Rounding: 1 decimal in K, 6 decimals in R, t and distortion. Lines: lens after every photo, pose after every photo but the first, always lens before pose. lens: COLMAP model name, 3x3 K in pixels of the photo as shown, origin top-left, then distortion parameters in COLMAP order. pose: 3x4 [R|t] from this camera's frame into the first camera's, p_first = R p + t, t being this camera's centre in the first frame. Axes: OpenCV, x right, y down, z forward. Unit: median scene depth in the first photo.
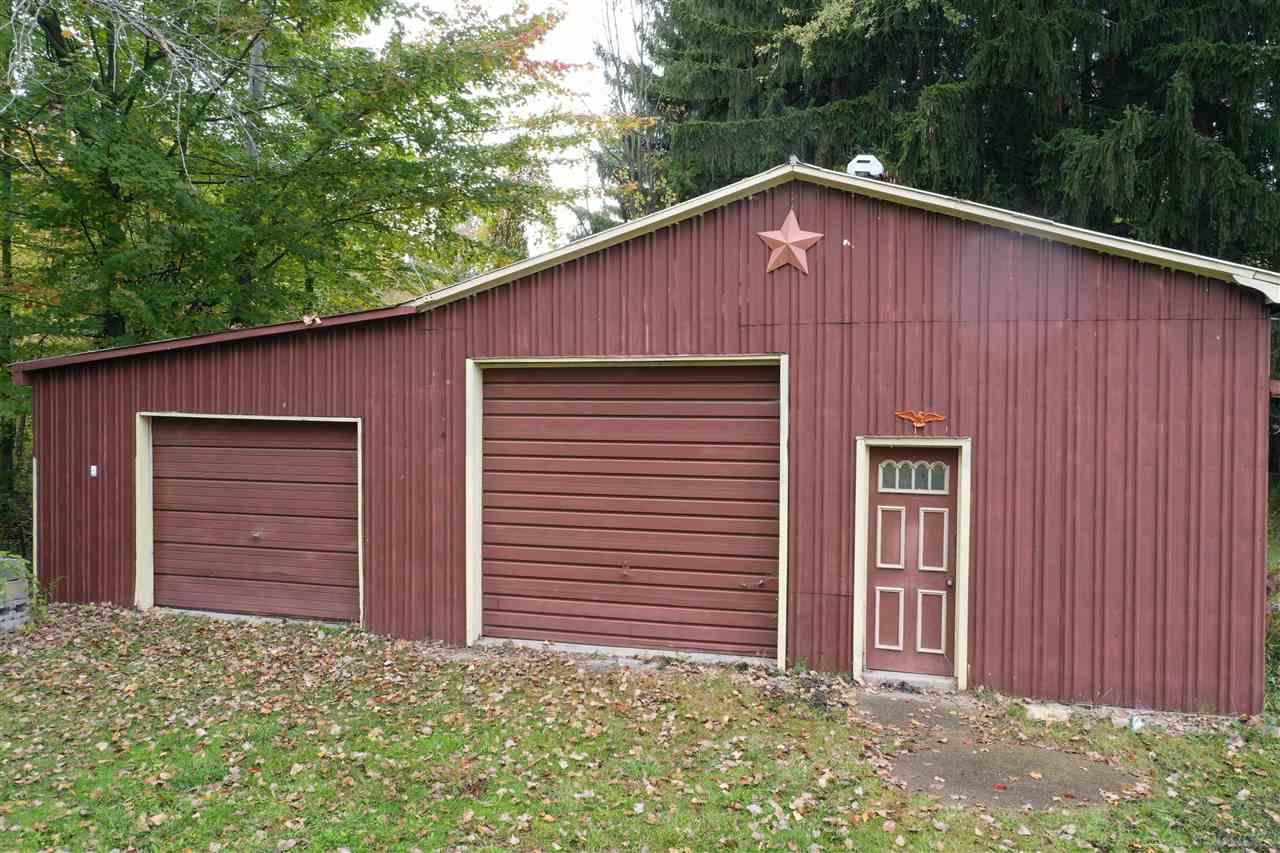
lens RADIAL K [[1039.2, 0, 639.9], [0, 1039.2, 402.7], [0, 0, 1]] dist [-0.003934, -0.002062]
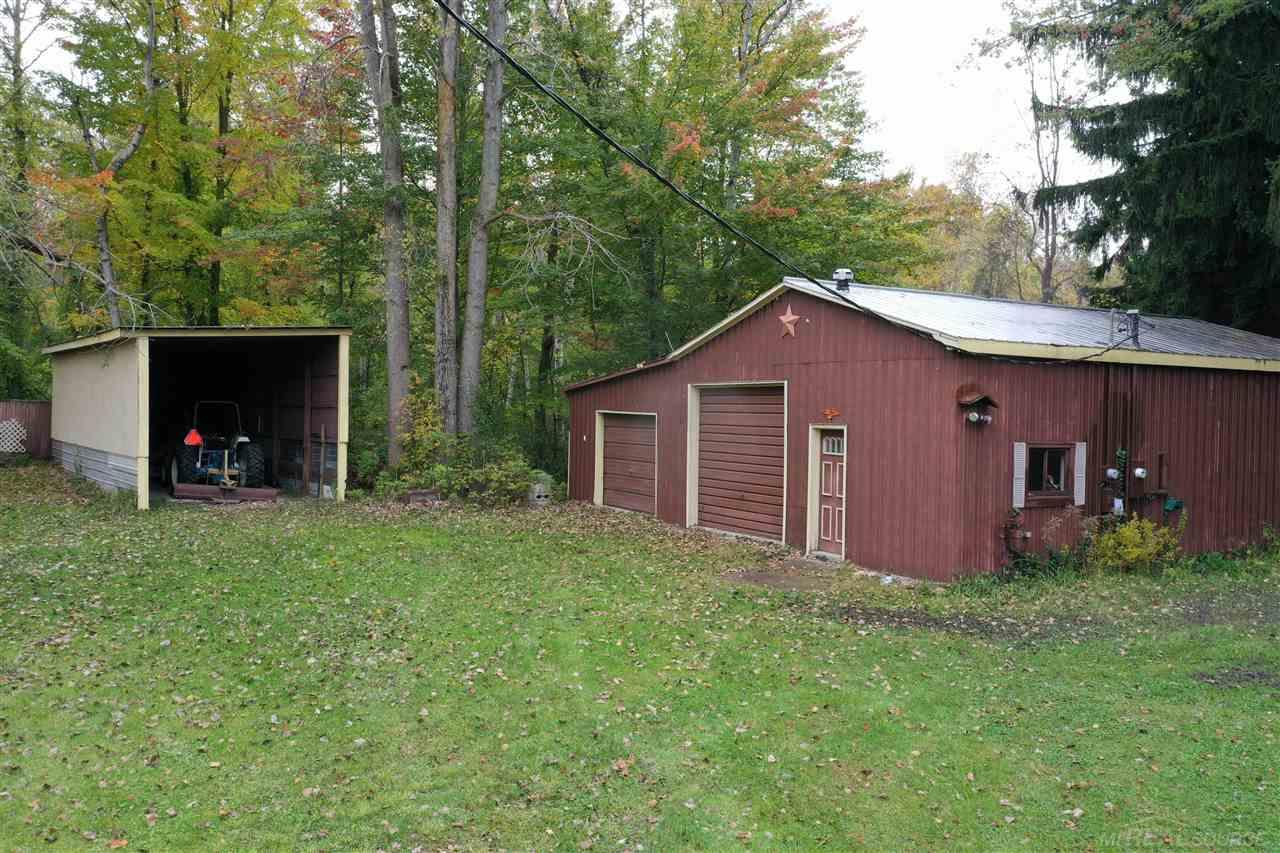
lens RADIAL K [[1039.2, 0, 639.9], [0, 1039.2, 402.7], [0, 0, 1]] dist [-0.003934, -0.002062]
pose [[0.723862, 0.005448, -0.689924, 1.245382], [-0.023496, 0.999583, -0.016759, 0.032801], [0.689545, 0.028342, 0.723688, -0.555494]]
